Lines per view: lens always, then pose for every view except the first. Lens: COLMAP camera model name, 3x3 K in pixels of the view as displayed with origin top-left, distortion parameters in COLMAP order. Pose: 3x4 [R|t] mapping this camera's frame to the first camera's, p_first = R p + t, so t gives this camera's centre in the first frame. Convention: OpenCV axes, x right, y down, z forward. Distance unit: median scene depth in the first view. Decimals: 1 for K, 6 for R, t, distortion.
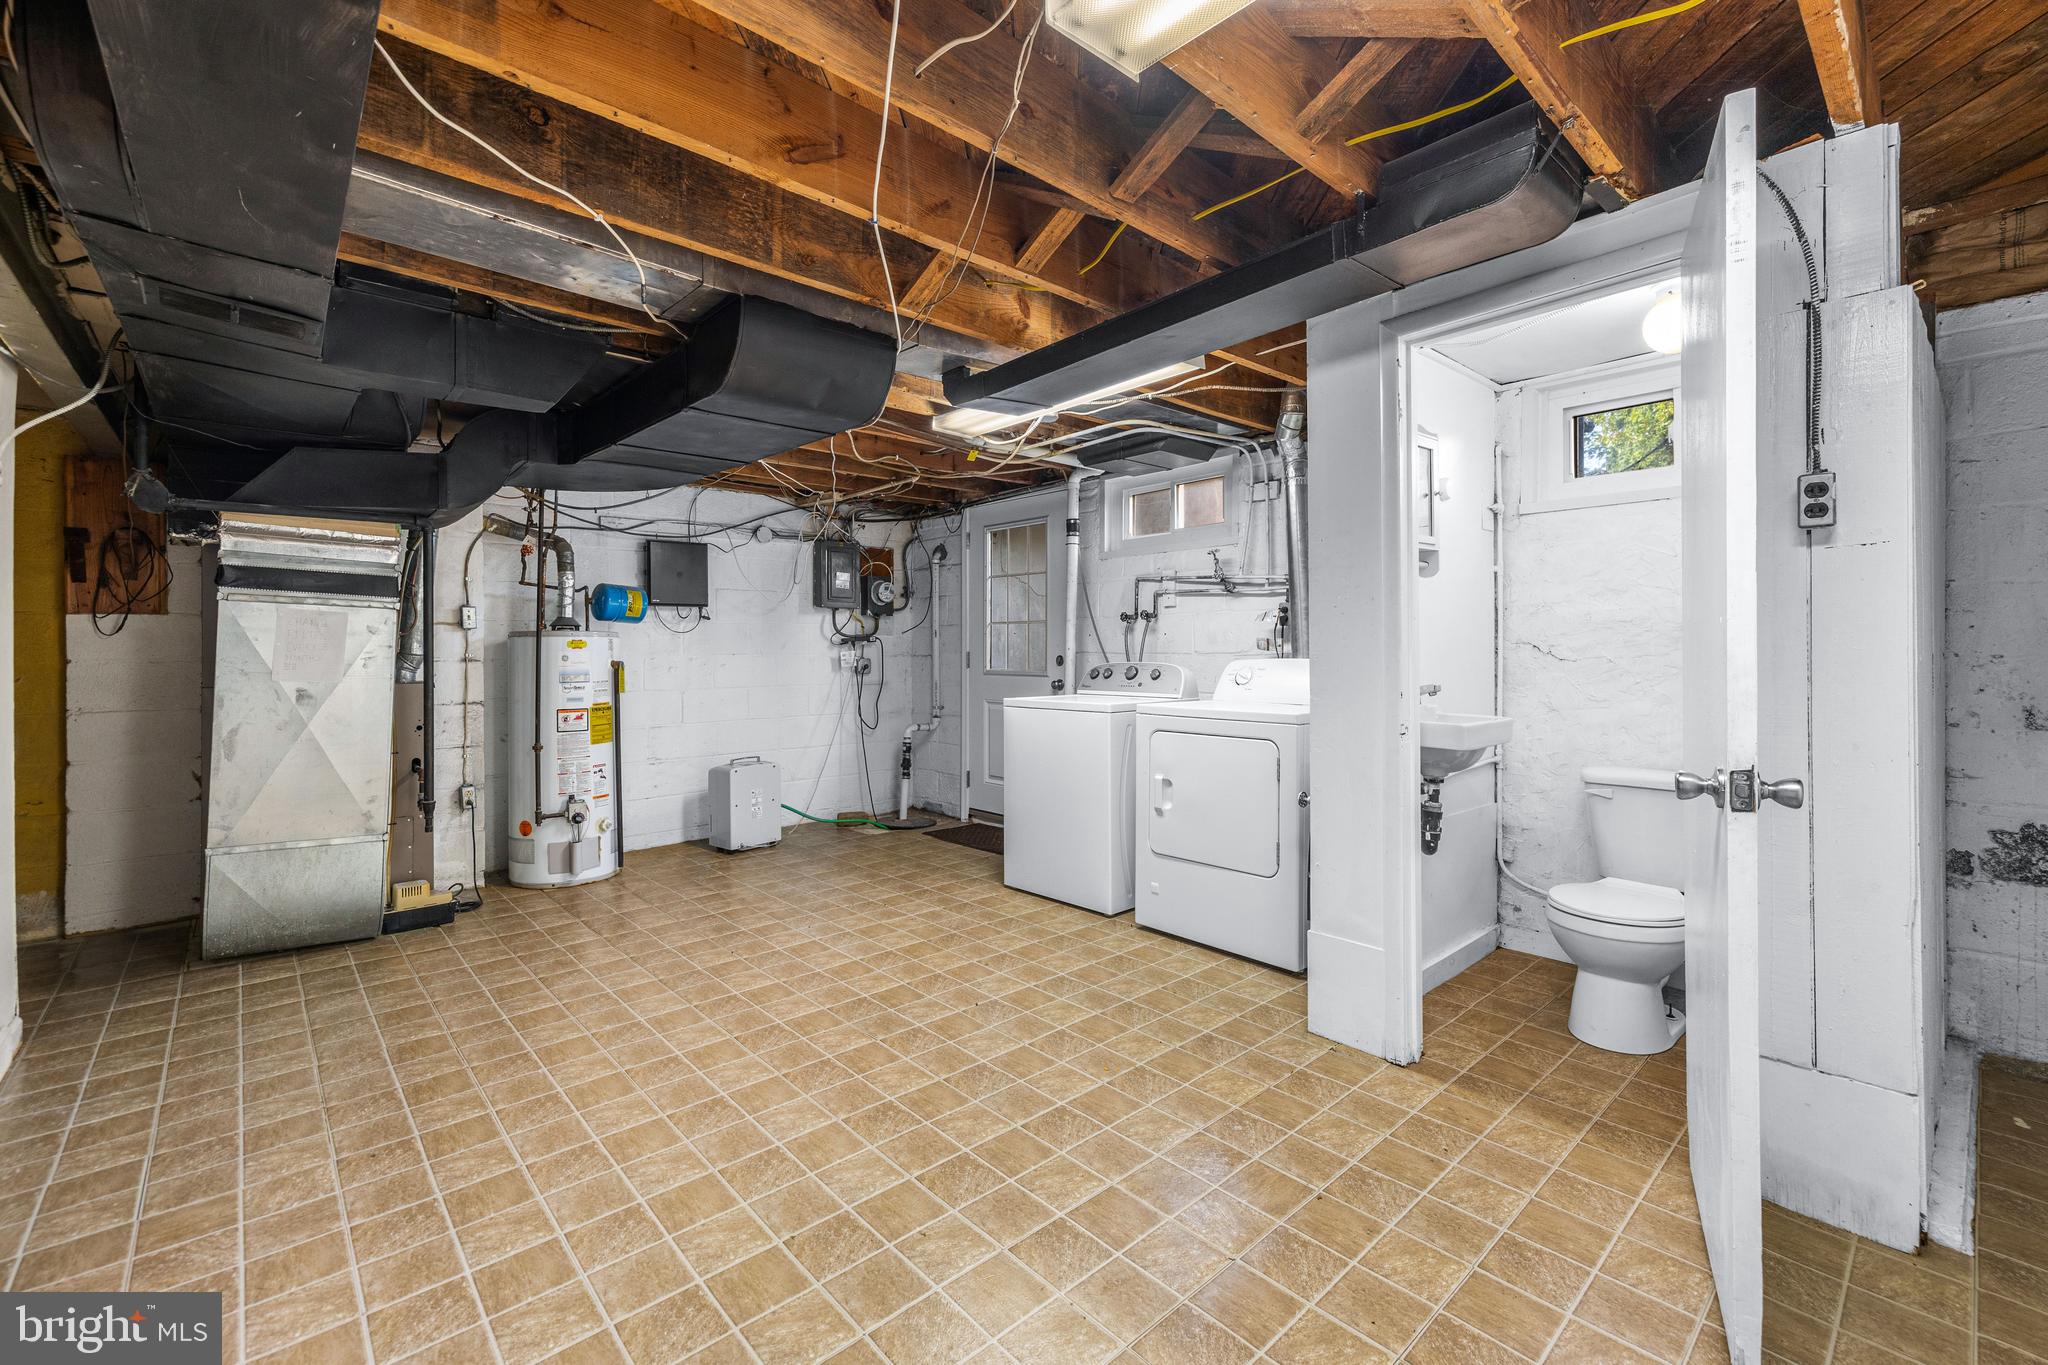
lens RADIAL K [[866.5, 0, 1018.8], [0, 866.5, 667.8], [0, 0, 1]] dist [-0.000326, 0.001584]
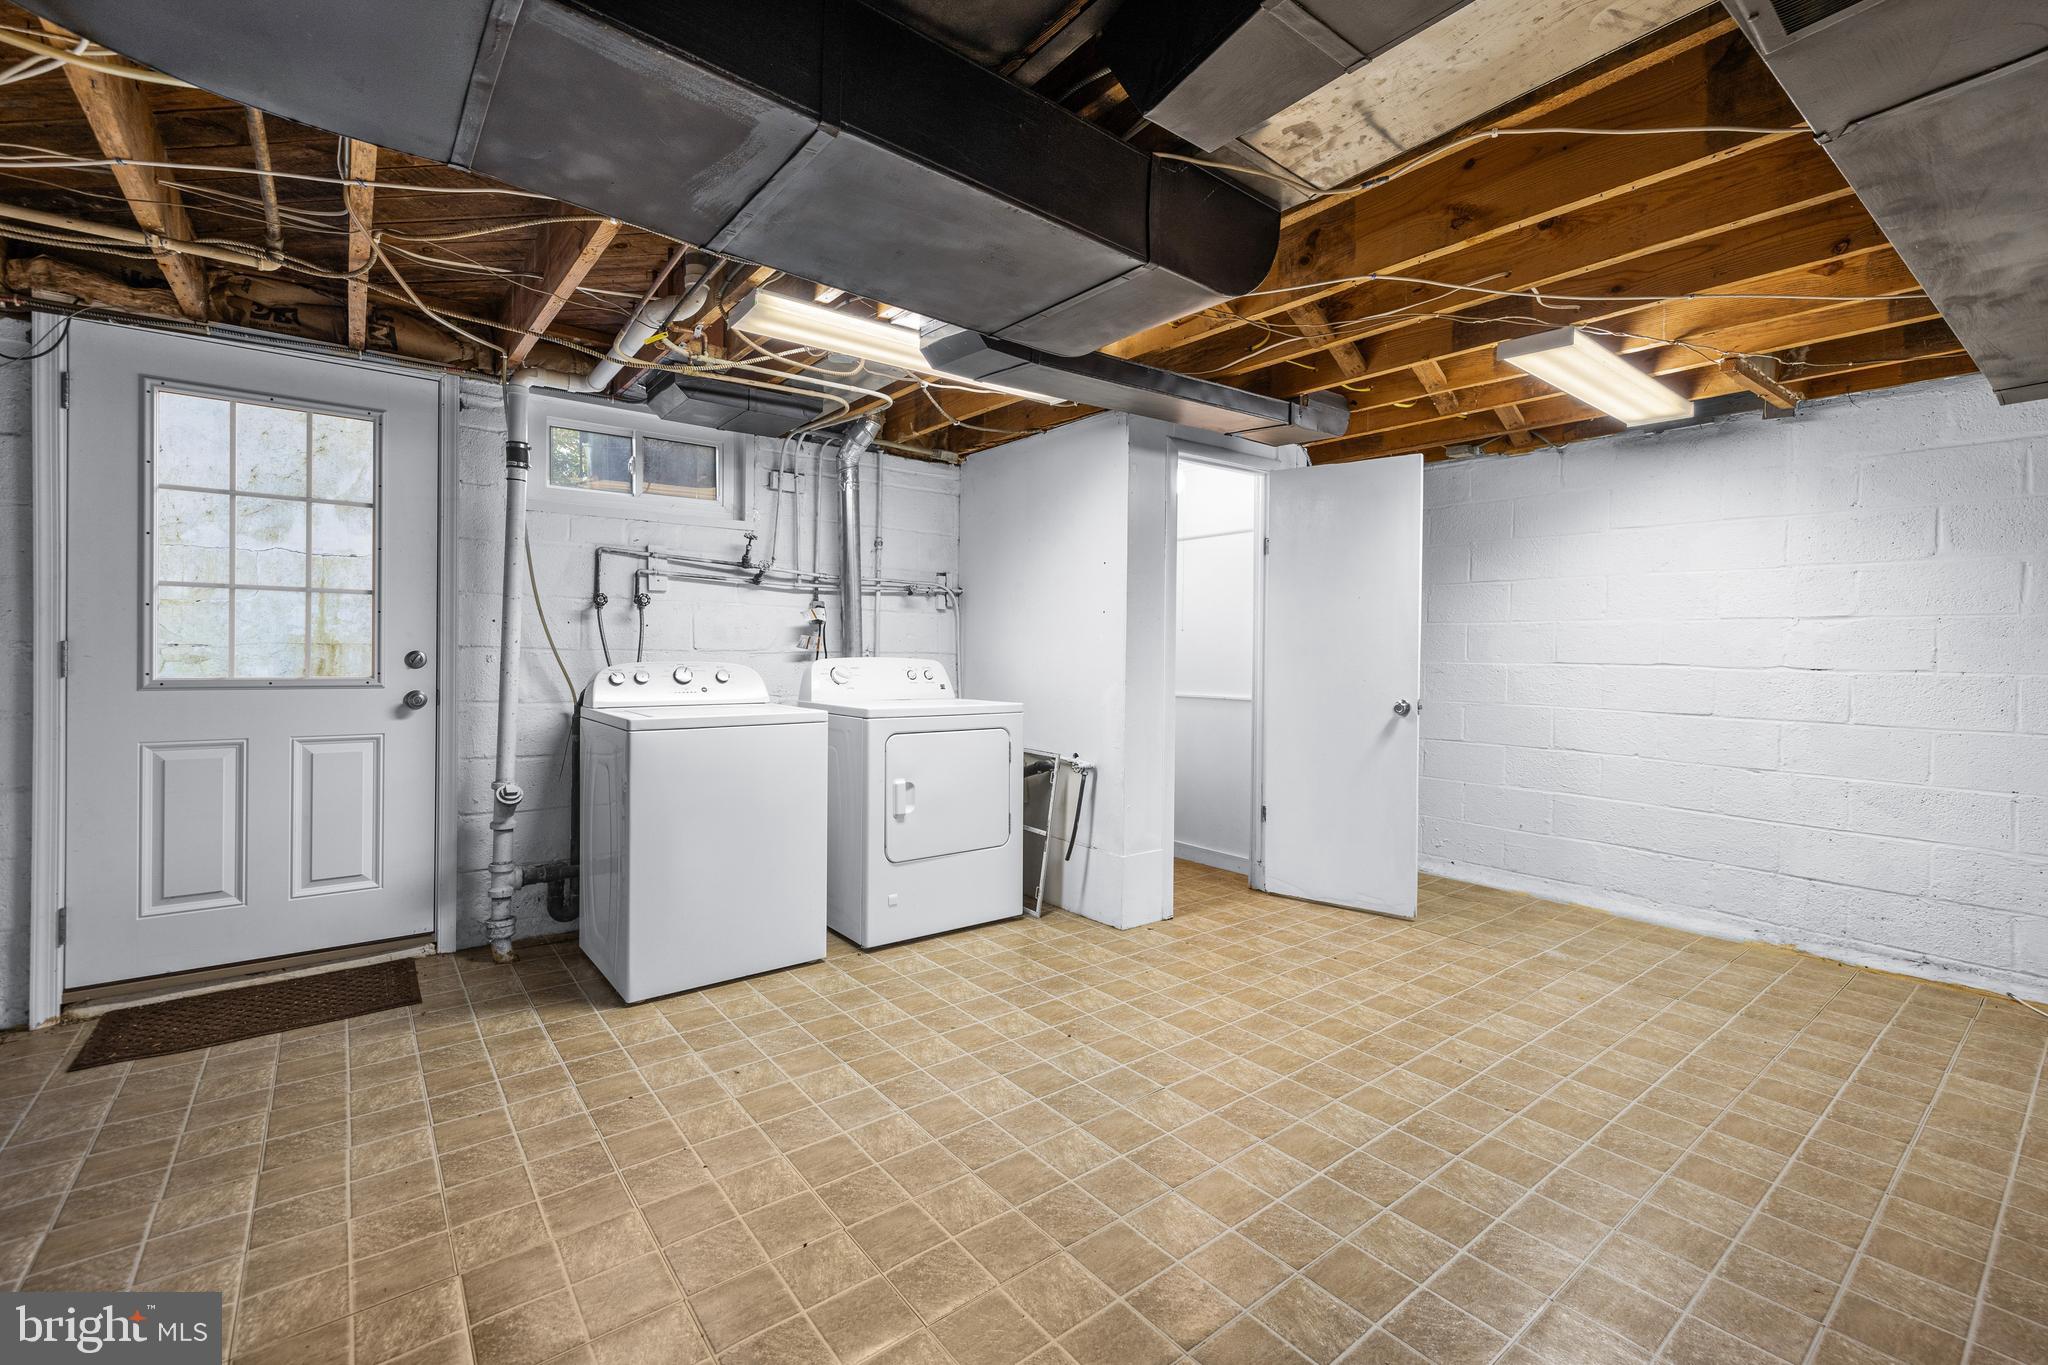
lens RADIAL K [[866.5, 0, 1016.3], [0, 866.5, 661.1], [0, 0, 1]] dist [-0.000326, 0.001584]
pose [[0.068748, -0.006465, 0.997613, -0.833224], [0.005057, 0.999968, 0.006132, -0.013352], [-0.997621, 0.004624, 0.068778, 0.853344]]
